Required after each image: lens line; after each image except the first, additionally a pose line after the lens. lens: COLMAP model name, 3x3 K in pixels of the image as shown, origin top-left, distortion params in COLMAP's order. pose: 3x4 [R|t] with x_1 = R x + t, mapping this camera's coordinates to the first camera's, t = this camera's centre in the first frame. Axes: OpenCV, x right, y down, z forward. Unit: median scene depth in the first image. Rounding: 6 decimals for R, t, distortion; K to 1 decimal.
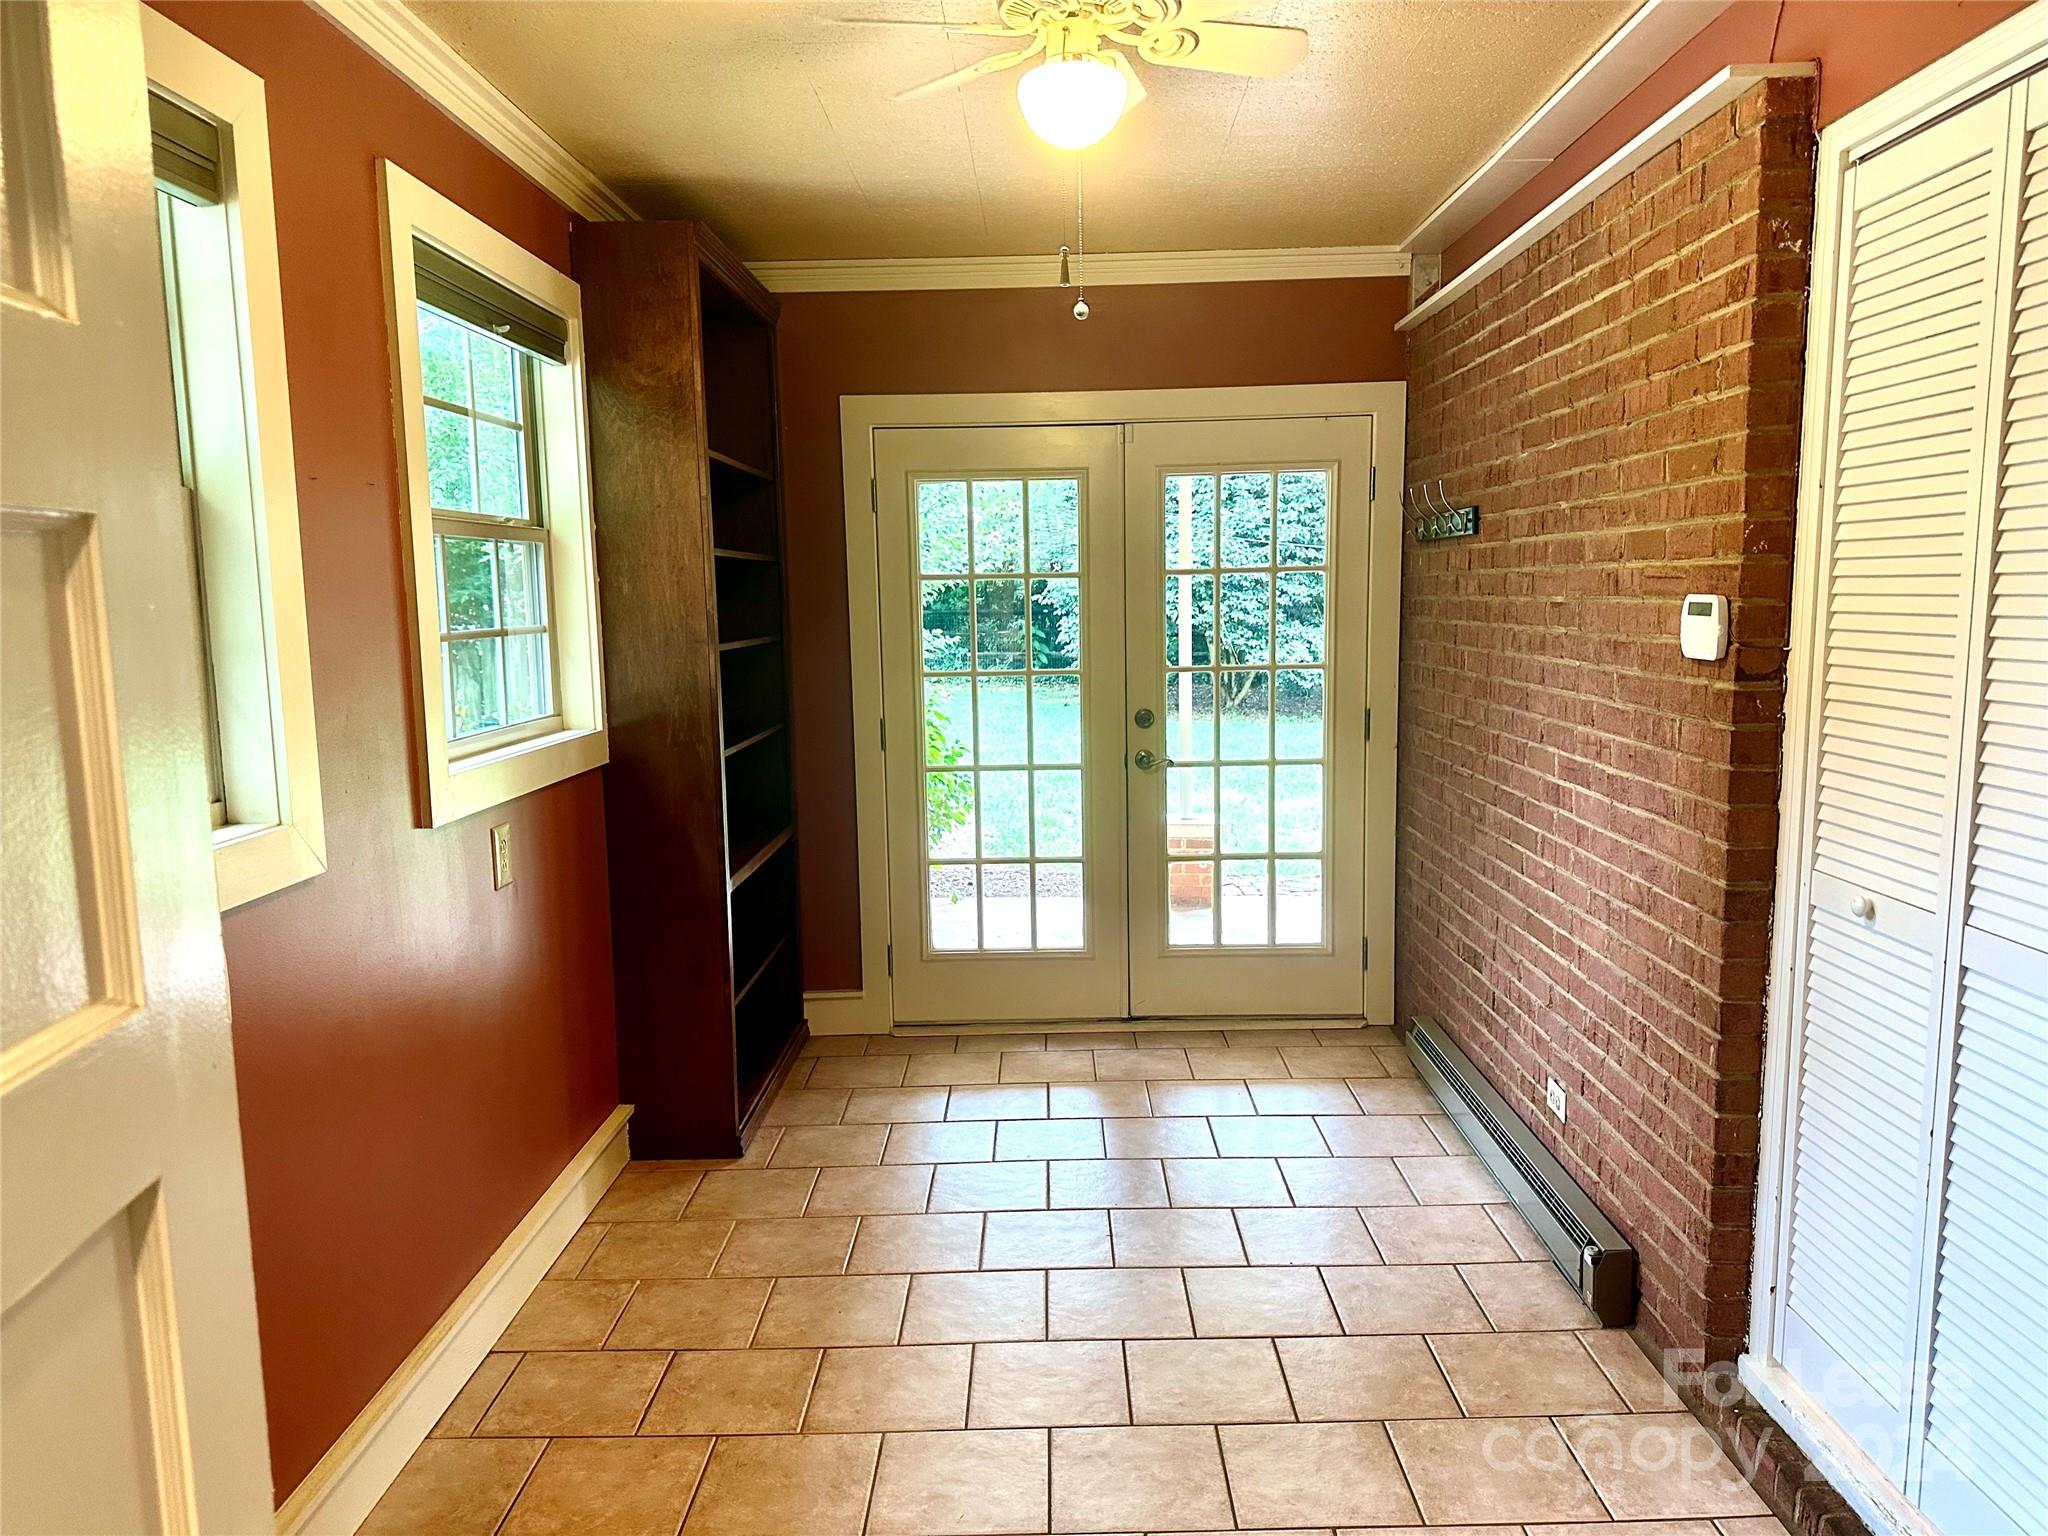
lens RADIAL K [[1434.6, 0, 1024.0], [0, 1434.6, 768.0], [0, 0, 1]] dist [0.164408, -0.212354]
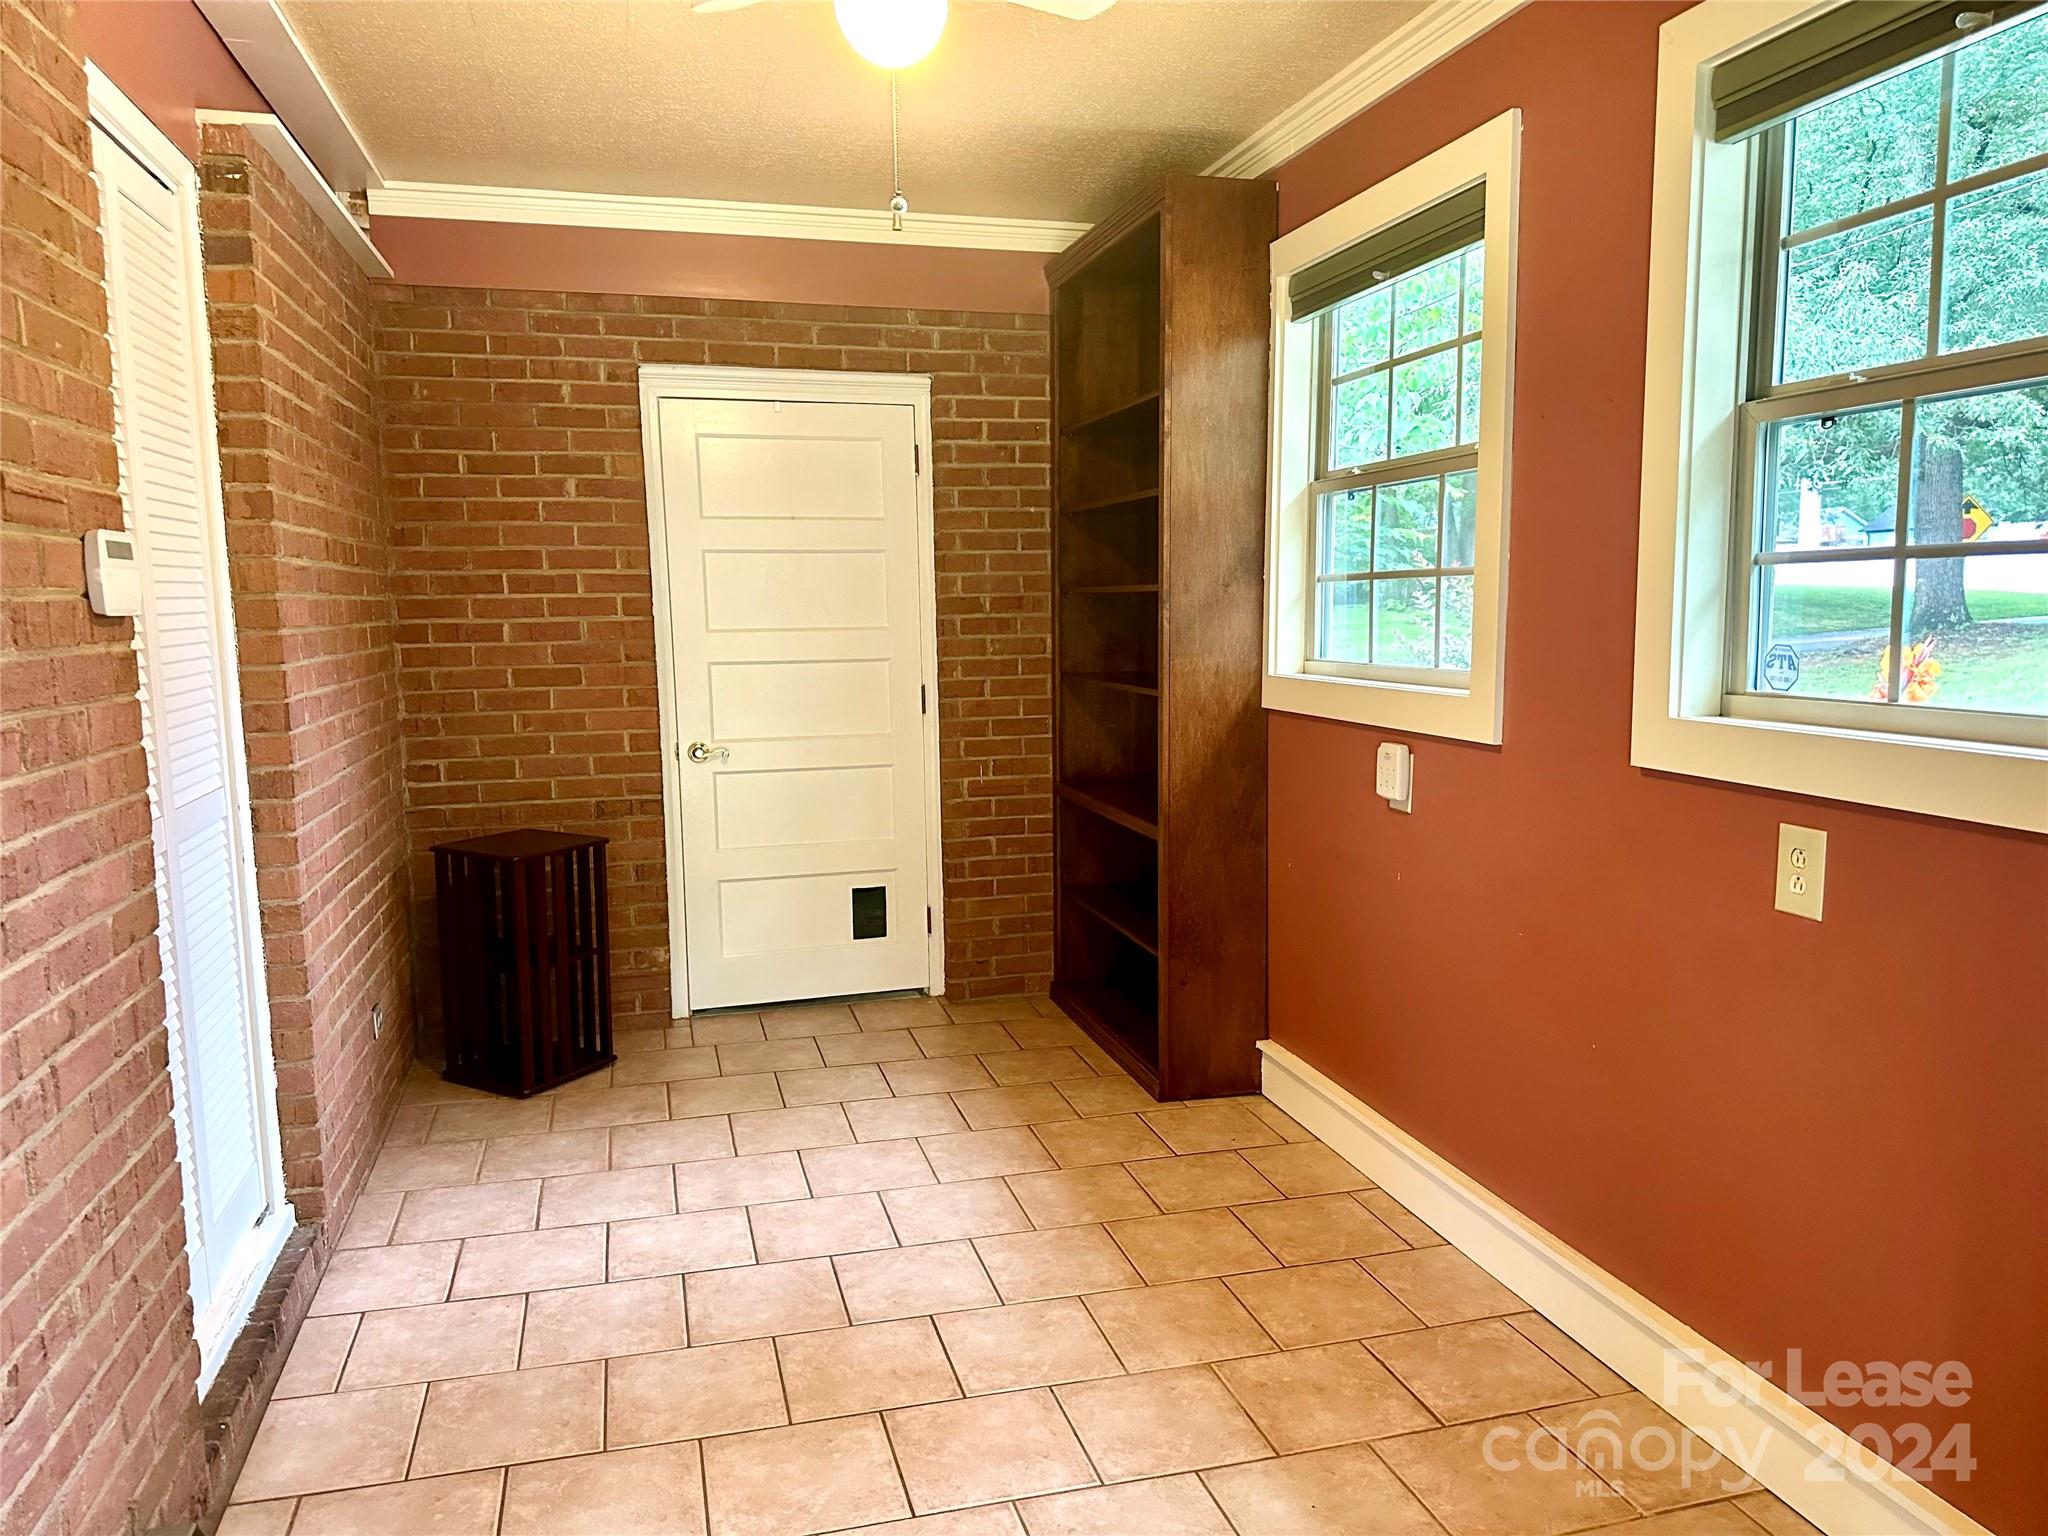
lens RADIAL K [[1434.6, 0, 1024.0], [0, 1434.6, 768.0], [0, 0, 1]] dist [0.164408, -0.212354]
pose [[-0.960180, 0.058596, -0.273169, 0.213387], [-0.007596, 0.971922, 0.235181, -0.171566], [0.279280, 0.227891, -0.932774, 1.762960]]
